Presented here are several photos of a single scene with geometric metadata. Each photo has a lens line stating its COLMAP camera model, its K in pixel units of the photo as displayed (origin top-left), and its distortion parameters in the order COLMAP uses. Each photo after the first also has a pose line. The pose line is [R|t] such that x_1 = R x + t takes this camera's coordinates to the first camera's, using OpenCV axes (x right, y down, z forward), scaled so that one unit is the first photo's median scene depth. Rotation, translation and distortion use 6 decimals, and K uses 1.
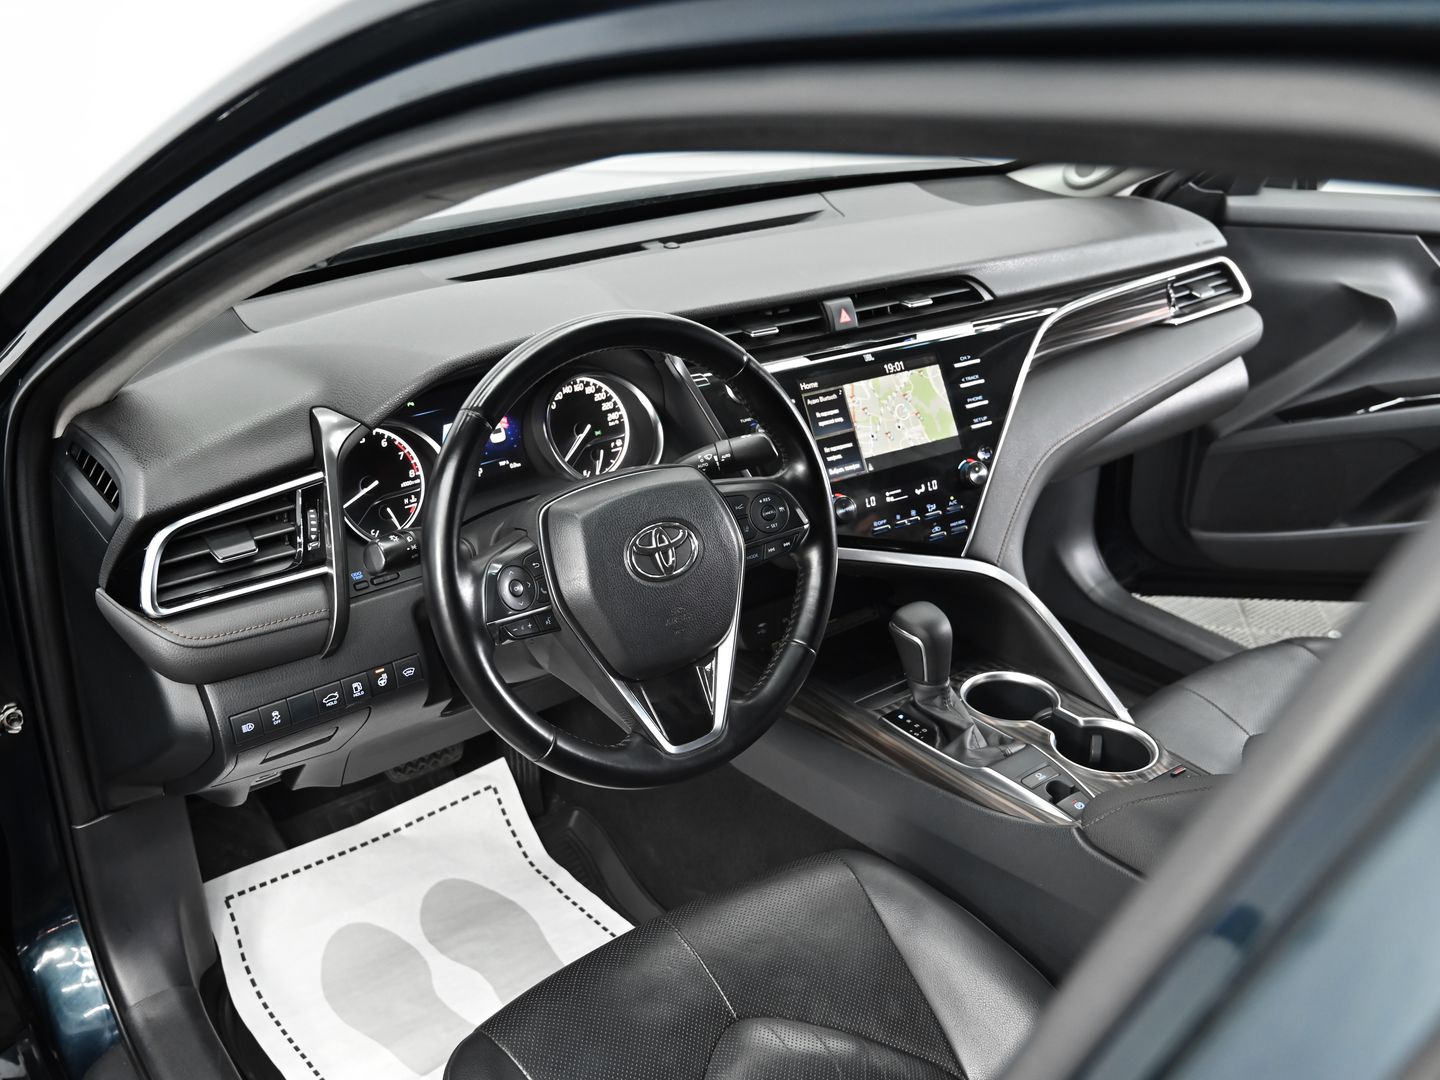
lens RADIAL K [[1297.8, 0, 720.0], [0, 1297.8, 540.0], [0, 0, 1]] dist [-0.007116, -0.003842]
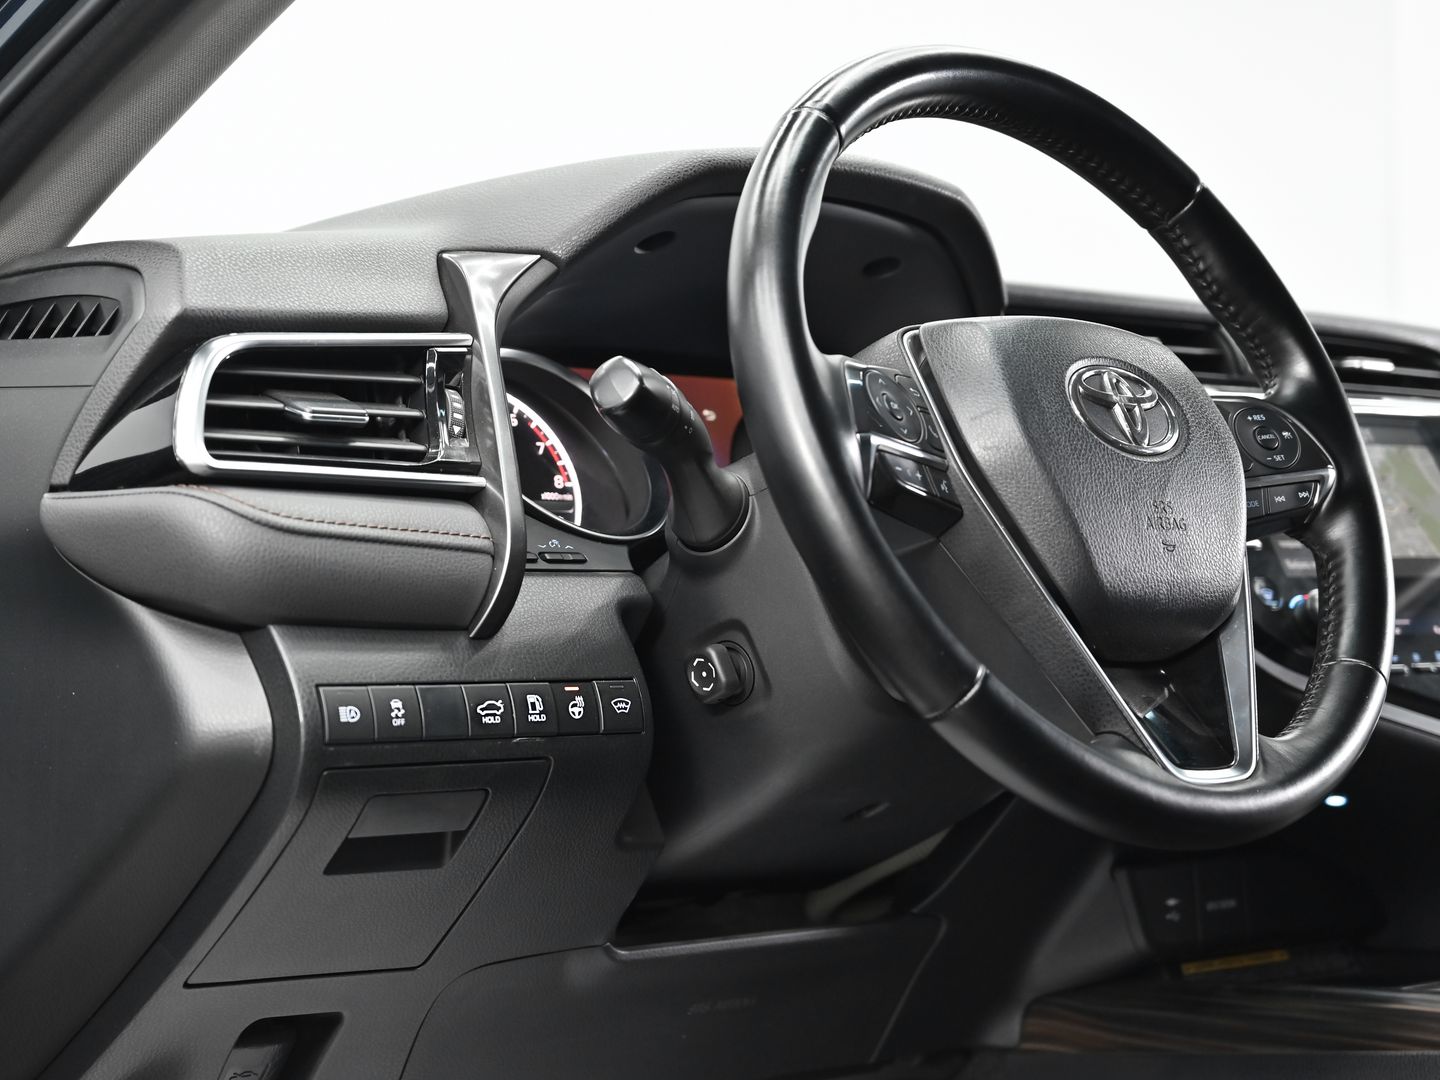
lens RADIAL K [[2513.7, 0, 720.0], [0, 2513.7, 540.0], [0, 0, 1]] dist [0.022049, 0.095200]
pose [[0.997081, -0.019639, 0.073778, -0.217631], [0.052770, 0.875632, -0.480087, 0.412820], [-0.055174, 0.482579, 0.874113, 0.089584]]
